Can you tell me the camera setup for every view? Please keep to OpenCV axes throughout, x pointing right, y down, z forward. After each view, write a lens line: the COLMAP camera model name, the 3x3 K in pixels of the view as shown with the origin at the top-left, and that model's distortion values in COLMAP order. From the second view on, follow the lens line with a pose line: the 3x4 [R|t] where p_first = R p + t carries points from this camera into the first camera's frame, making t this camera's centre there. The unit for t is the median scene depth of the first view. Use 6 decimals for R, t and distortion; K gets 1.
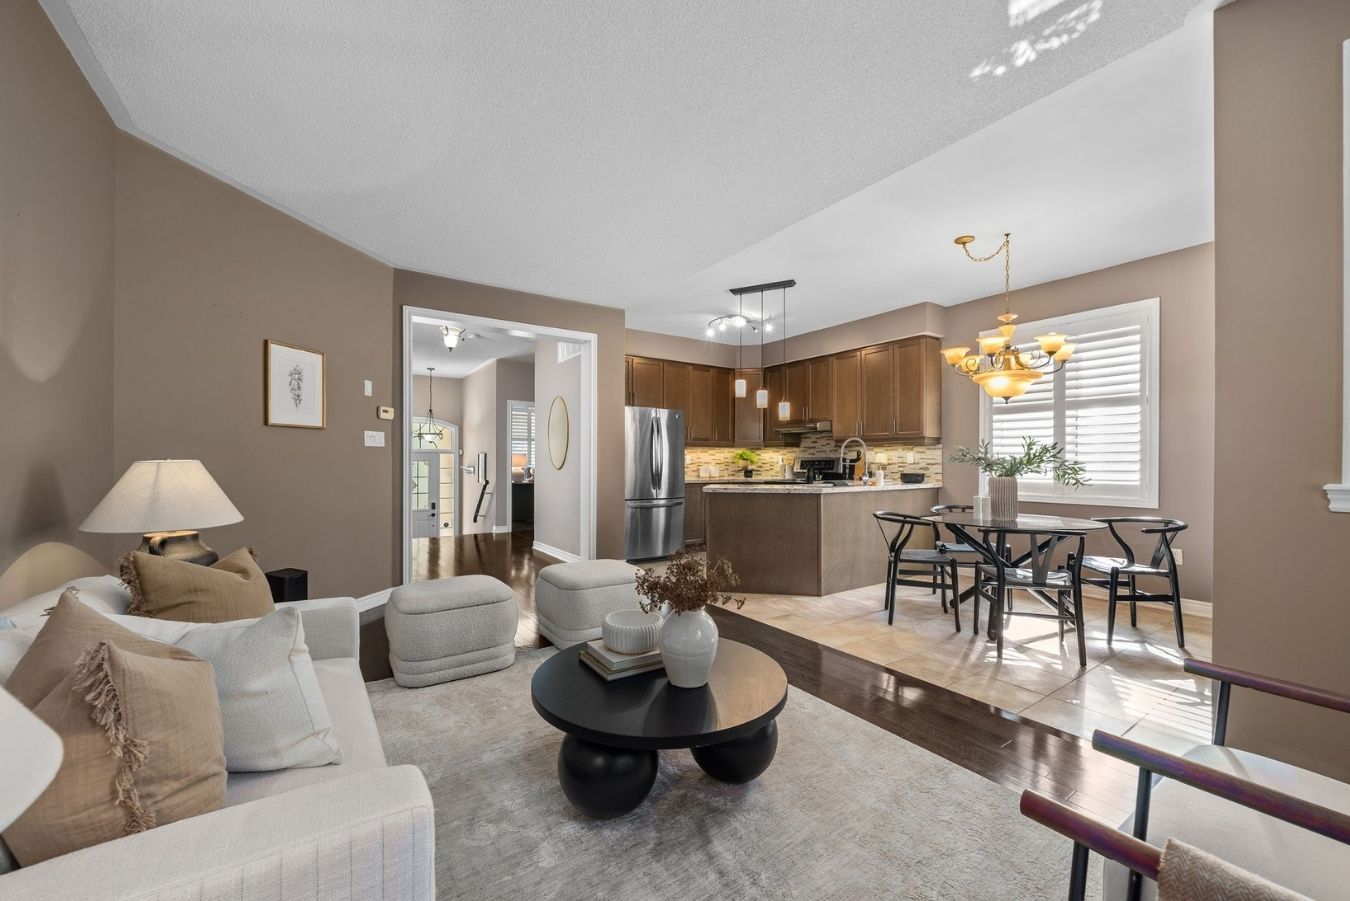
lens RADIAL K [[522.4, 0, 668.9], [0, 522.4, 462.6], [0, 0, 1]] dist [0.000886, -0.000112]
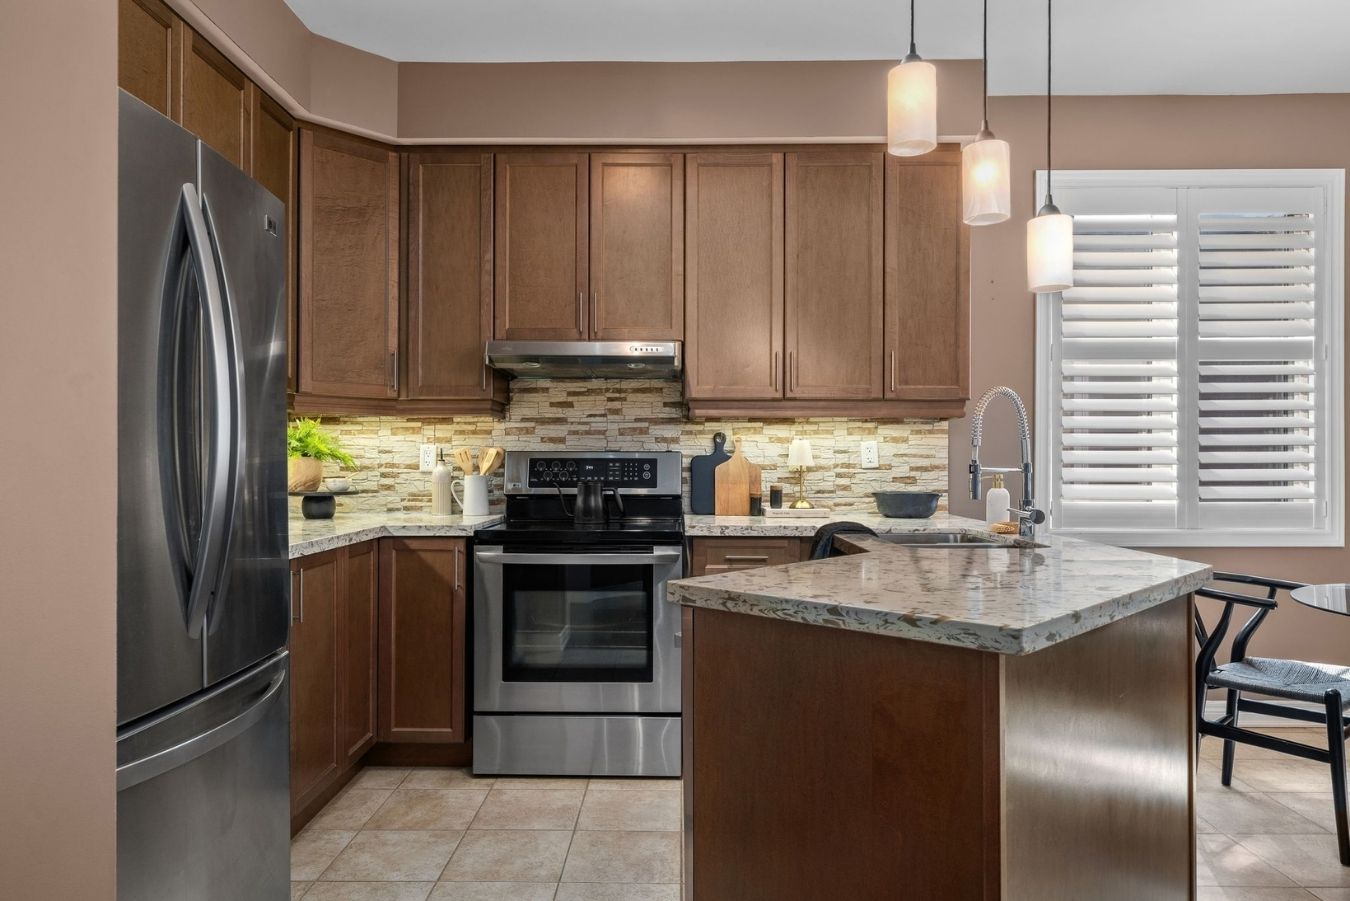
lens RADIAL K [[852.1, 0, 677.1], [0, 852.1, 463.5], [0, 0, 1]] dist [0.000443, 0.002785]
pose [[0.567052, -0.005728, 0.823662, -0.146428], [0.001381, 0.999981, 0.006003, -0.005053], [-0.823681, -0.002267, 0.567049, 0.699741]]
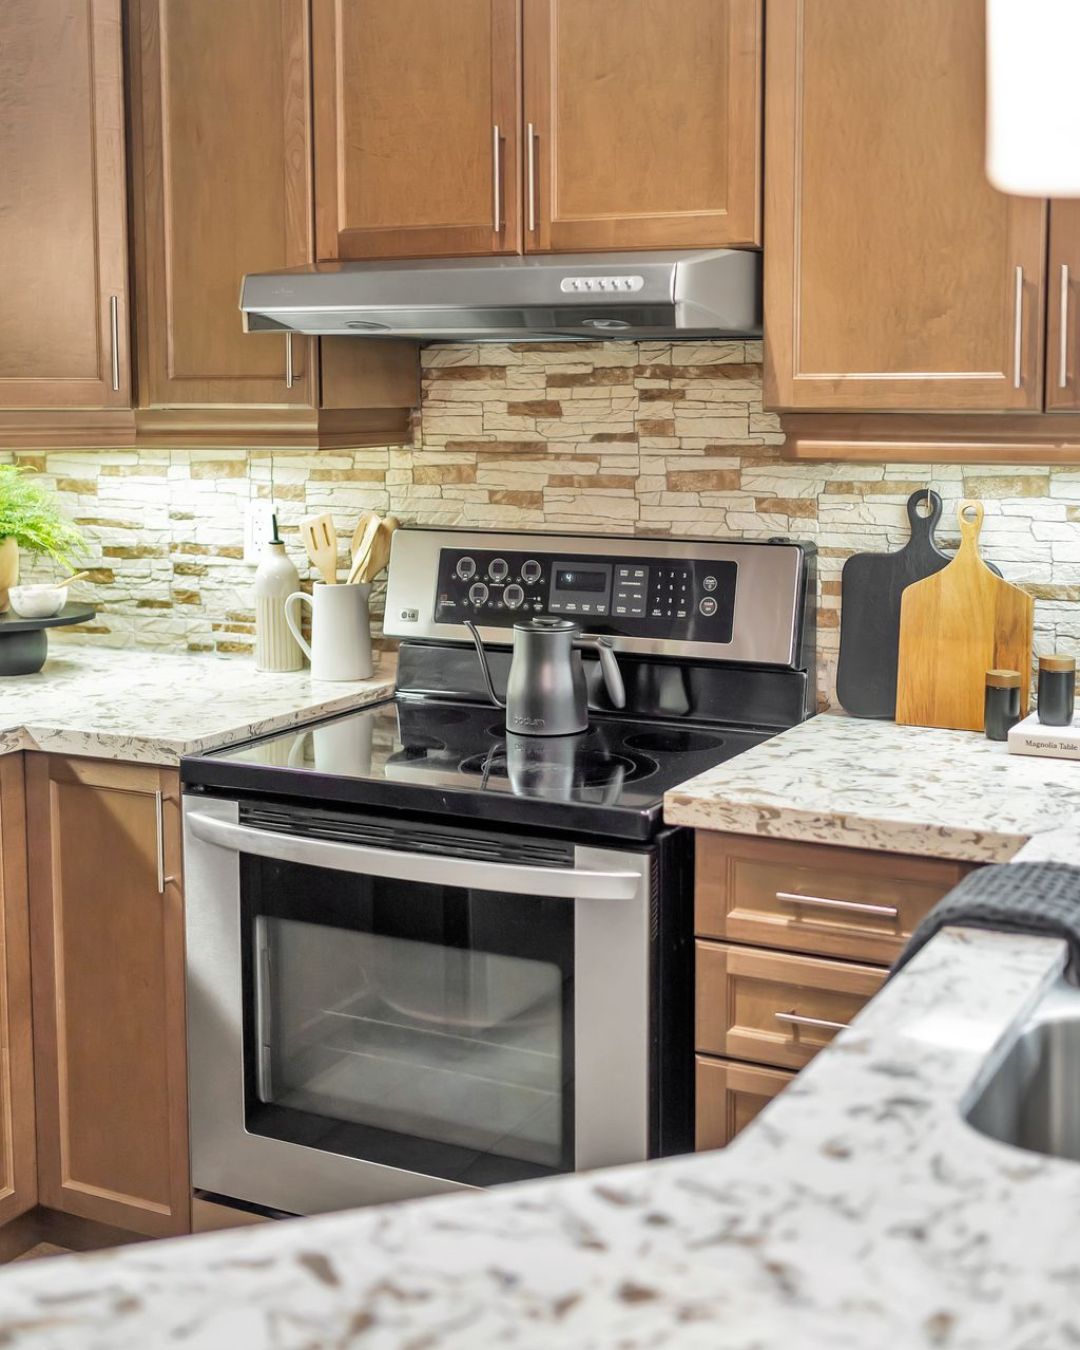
lens RADIAL K [[1717.3, 0, 604.2], [0, 1717.3, 585.2], [0, 0, 1]] dist [-0.036678, 0.000000]
pose [[0.864875, -0.062479, 0.498084, 0.083439], [0.006102, 0.993459, 0.114022, -0.049329], [-0.501951, -0.095575, 0.859599, 0.685059]]
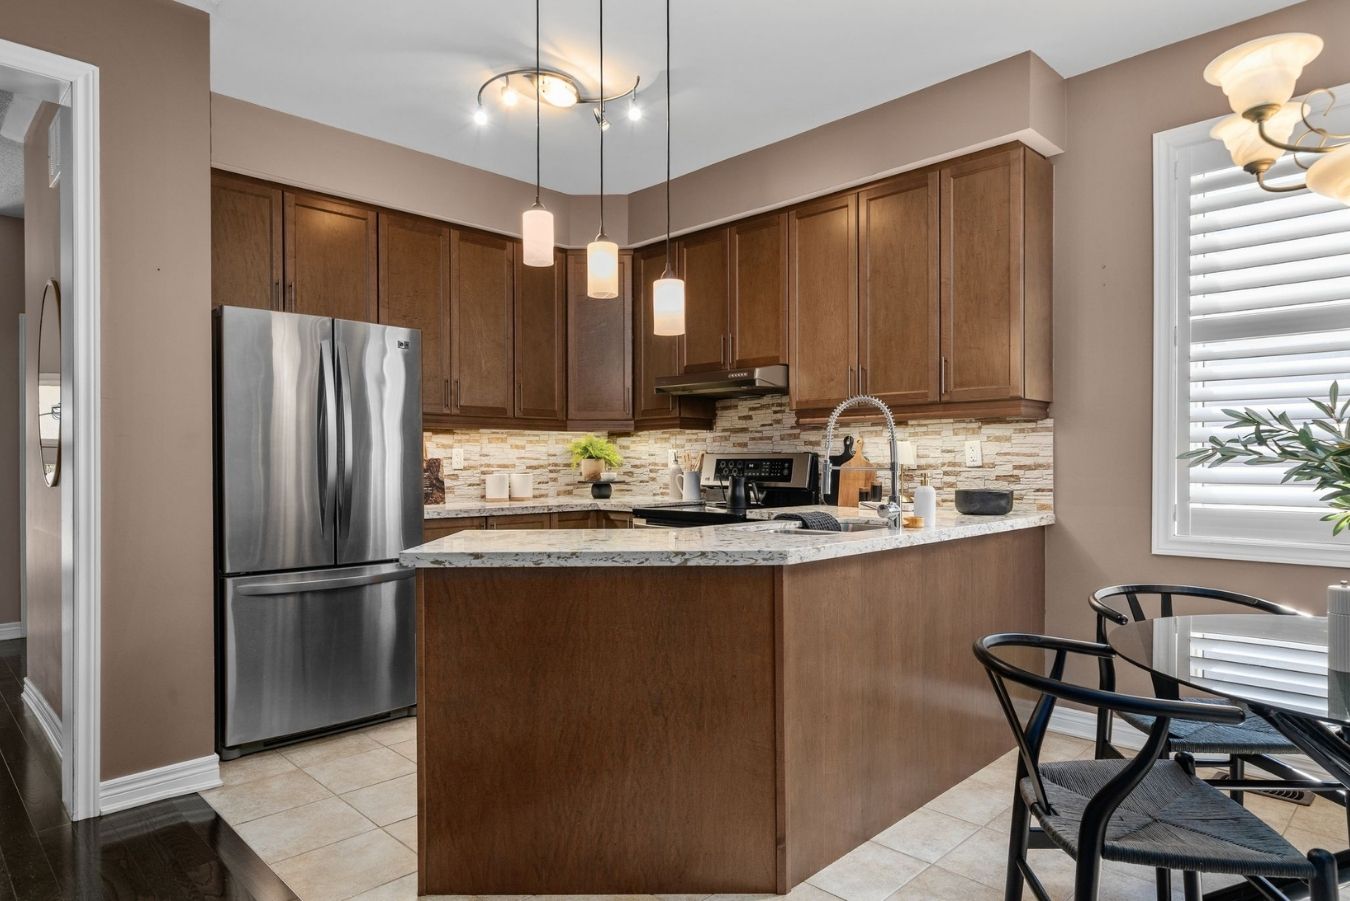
lens RADIAL K [[793.6, 0, 676.5], [0, 793.6, 466.9], [0, 0, 1]] dist [0.008876, 0.000956]
pose [[0.979543, -0.006977, 0.201113, 0.096547], [0.005712, 0.999960, 0.006869, -0.003060], [-0.201153, -0.005579, 0.979544, 0.398269]]
